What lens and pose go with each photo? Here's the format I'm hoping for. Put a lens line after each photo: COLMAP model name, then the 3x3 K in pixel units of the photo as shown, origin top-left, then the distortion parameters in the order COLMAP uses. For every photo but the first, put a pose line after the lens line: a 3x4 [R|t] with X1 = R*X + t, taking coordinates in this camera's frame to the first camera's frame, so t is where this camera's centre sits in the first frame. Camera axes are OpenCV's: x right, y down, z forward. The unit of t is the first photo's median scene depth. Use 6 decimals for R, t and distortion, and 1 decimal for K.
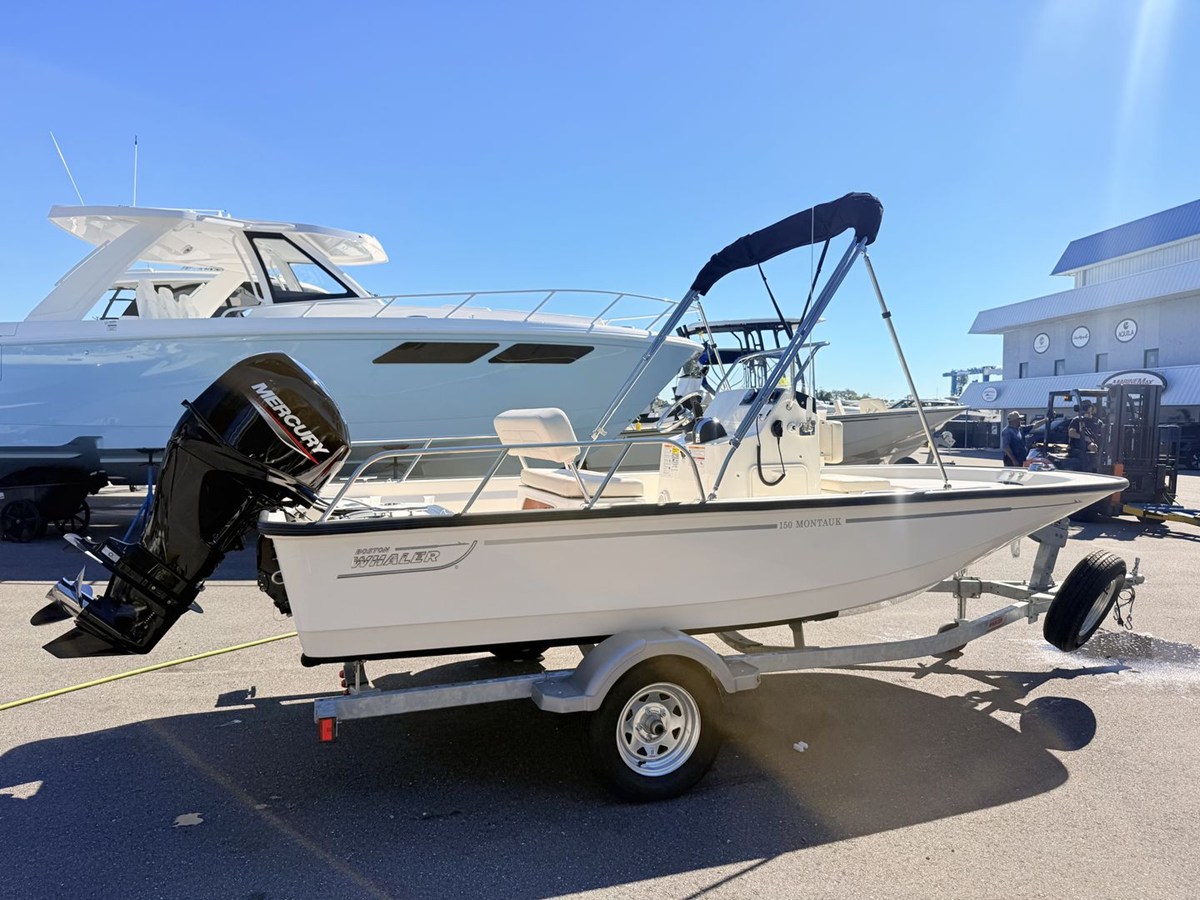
lens RADIAL K [[836.4, 0, 600.0], [0, 836.4, 450.0], [0, 0, 1]] dist [0.109499, -0.179235]
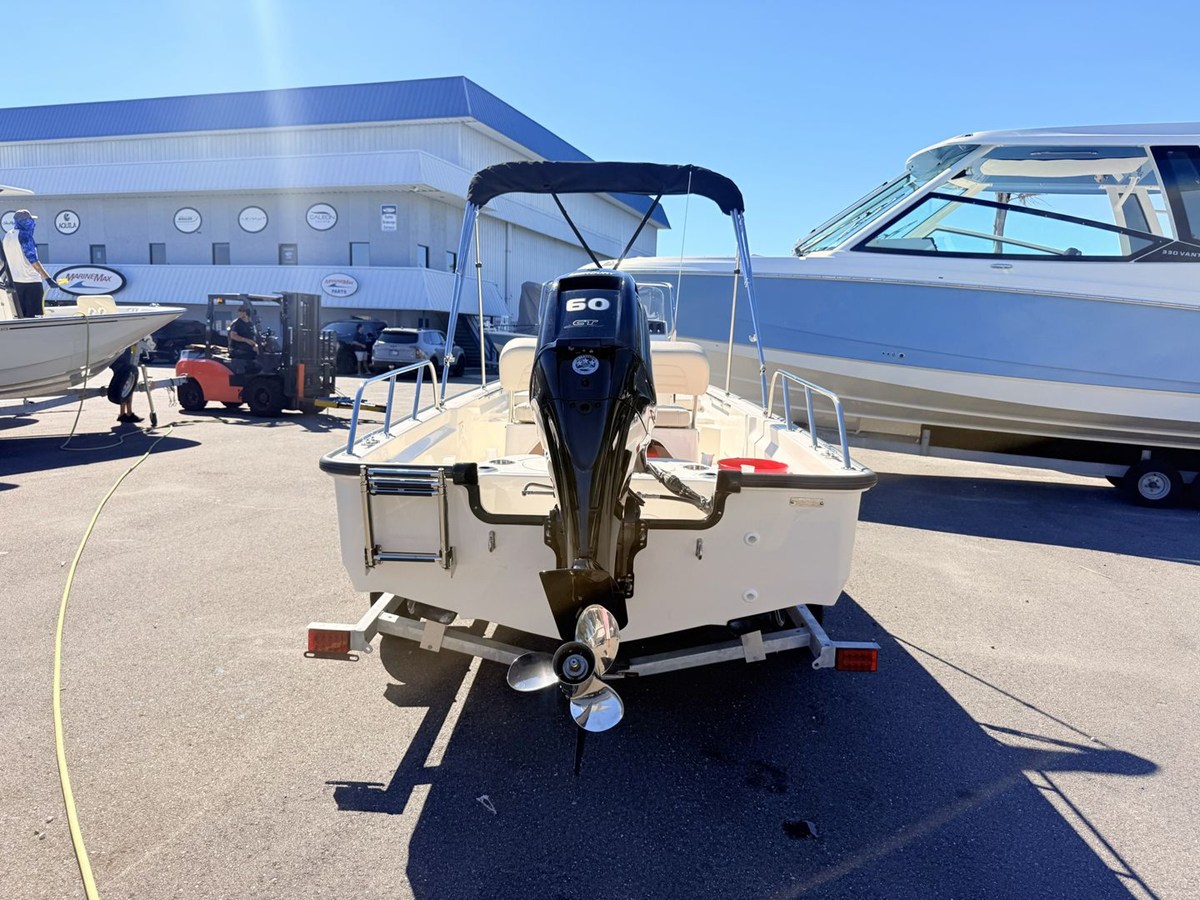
lens RADIAL K [[841.0, 0, 602.6], [0, 841.0, 454.3], [0, 0, 1]] dist [0.085392, -0.127856]
pose [[0.362331, -0.128815, 0.923105, -0.956332], [0.006727, 0.990739, 0.135613, -0.049164], [-0.932025, -0.042927, 0.359842, 0.644729]]
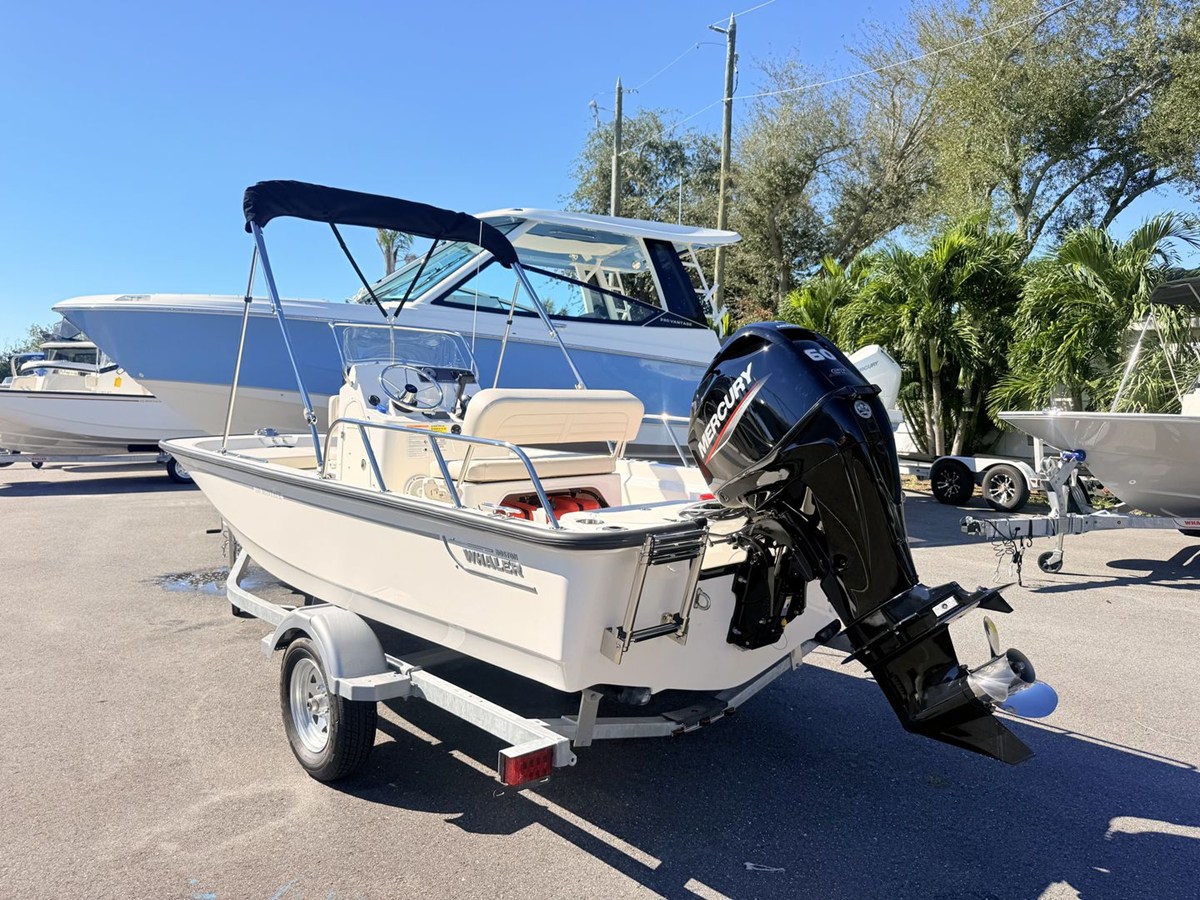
lens RADIAL K [[836.4, 0, 600.0], [0, 836.4, 450.0], [0, 0, 1]] dist [0.109499, -0.179235]
pose [[-0.386509, -0.072272, 0.919450, -0.930659], [0.016100, 0.996244, 0.085076, -0.059486], [-0.922145, 0.047686, -0.383893, 1.294185]]
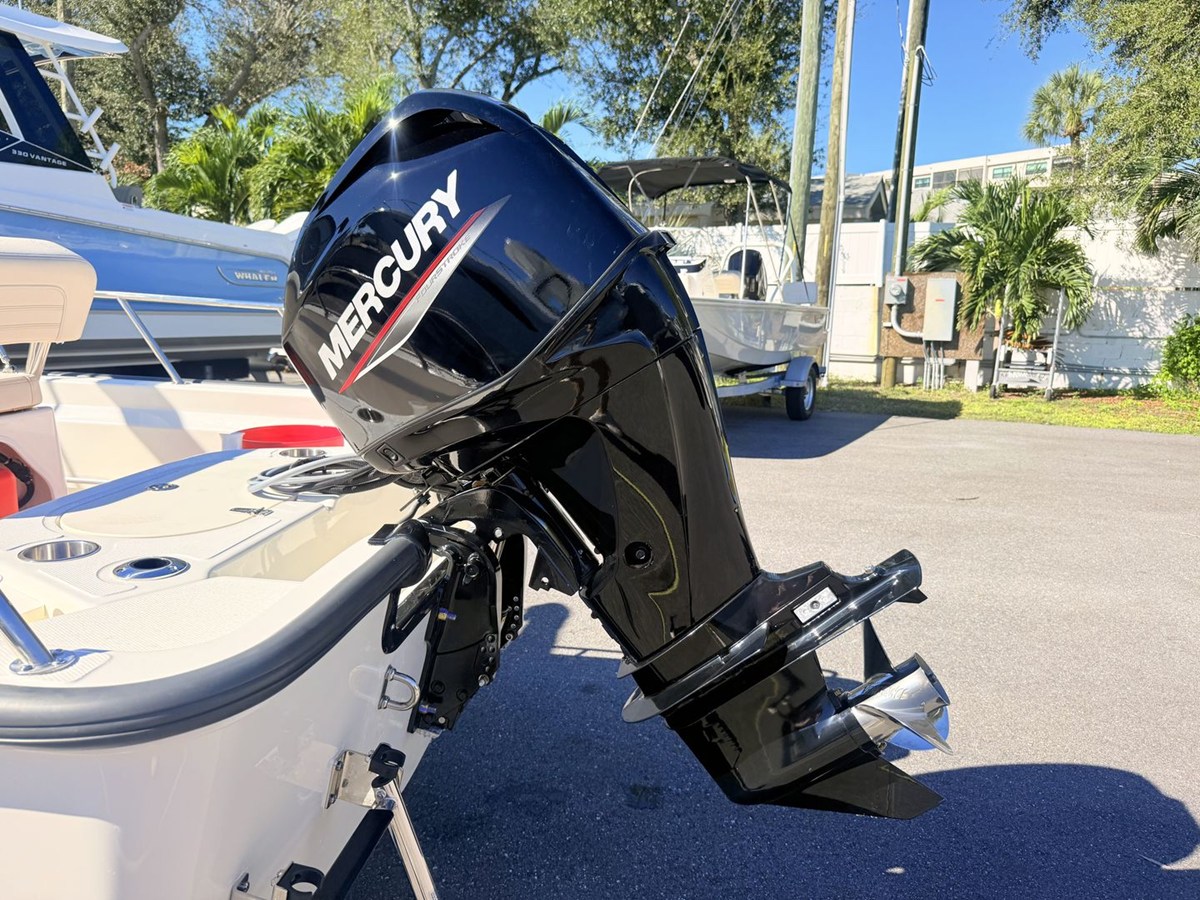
lens RADIAL K [[857.6, 0, 605.1], [0, 857.6, 443.5], [0, 0, 1]] dist [-0.010709, -0.000138]
pose [[-0.887592, -0.107642, 0.447876, -0.563335], [-0.010689, 0.976864, 0.213594, -0.039766], [-0.460506, 0.184796, -0.868208, 1.193144]]
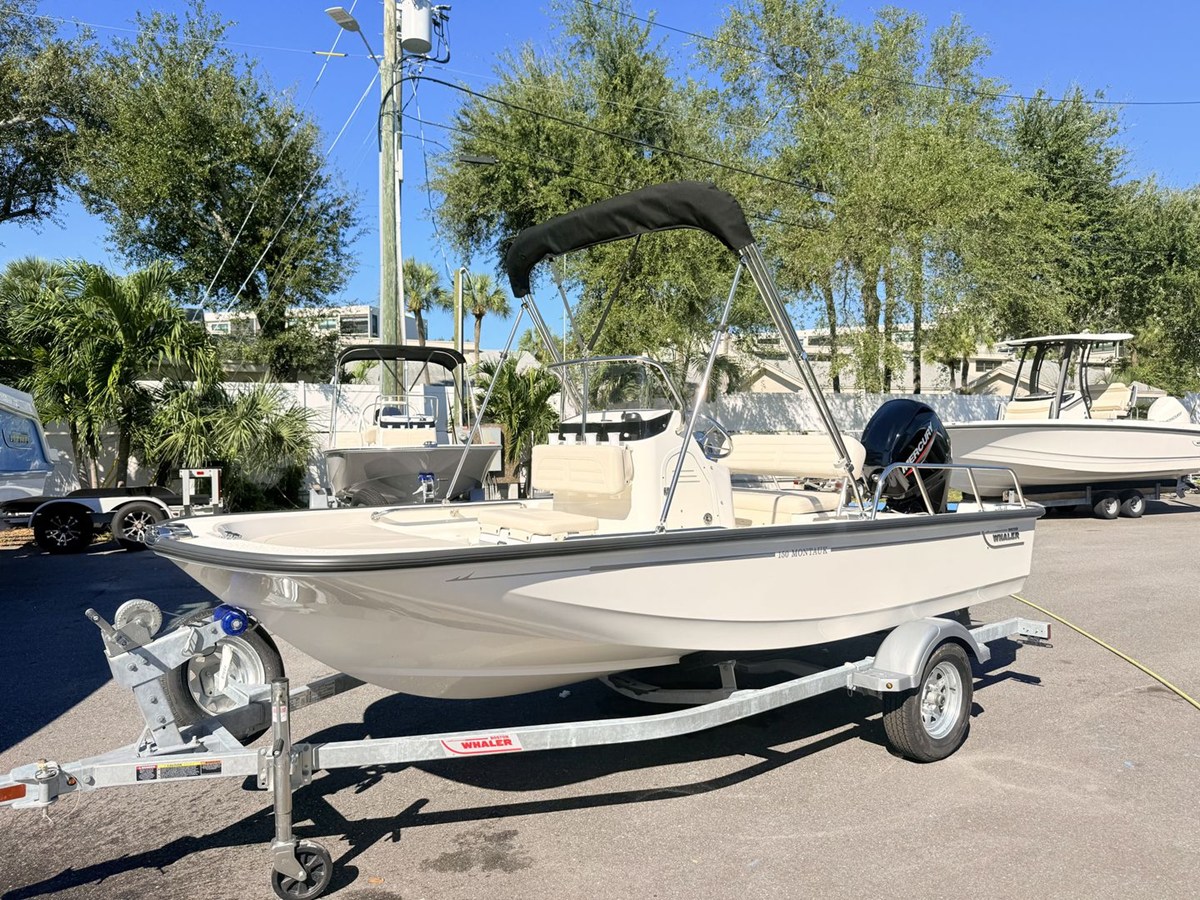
lens RADIAL K [[841.2, 0, 600.0], [0, 841.2, 450.0], [0, 0, 1]] dist [0.066347, -0.091886]
pose [[-0.949251, -0.002296, -0.314512, 0.536810], [-0.018980, 0.998569, 0.049994, -0.081101], [0.313947, 0.053426, -0.947936, 2.014808]]
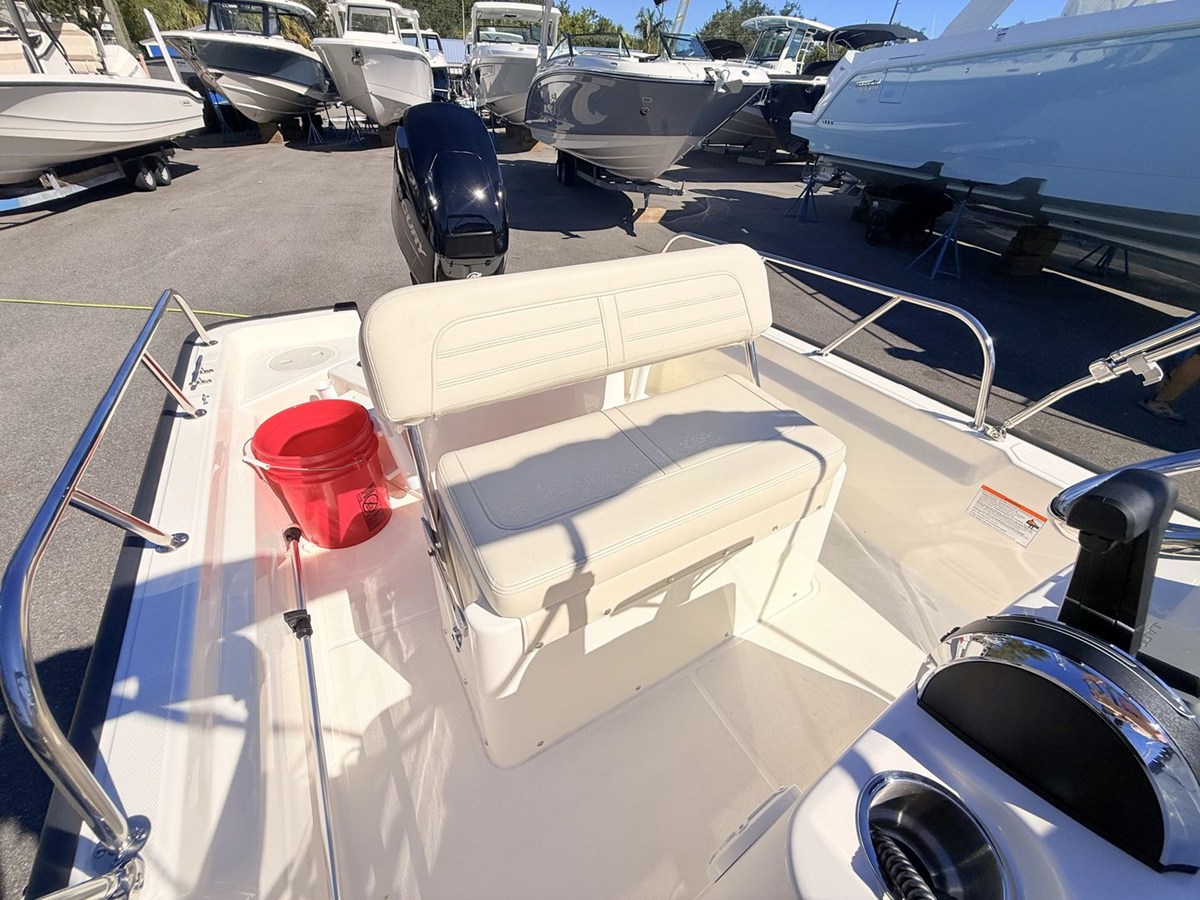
lens RADIAL K [[477.9, 0, 600.0], [0, 477.9, 450.0], [0, 0, 1]] dist [-0.000774, 0.000155]
pose [[0.166108, 0.588071, -0.791569, 0.158433], [-0.067223, 0.807606, 0.585878, -0.110831], [0.983814, -0.044107, 0.173682, 0.935038]]
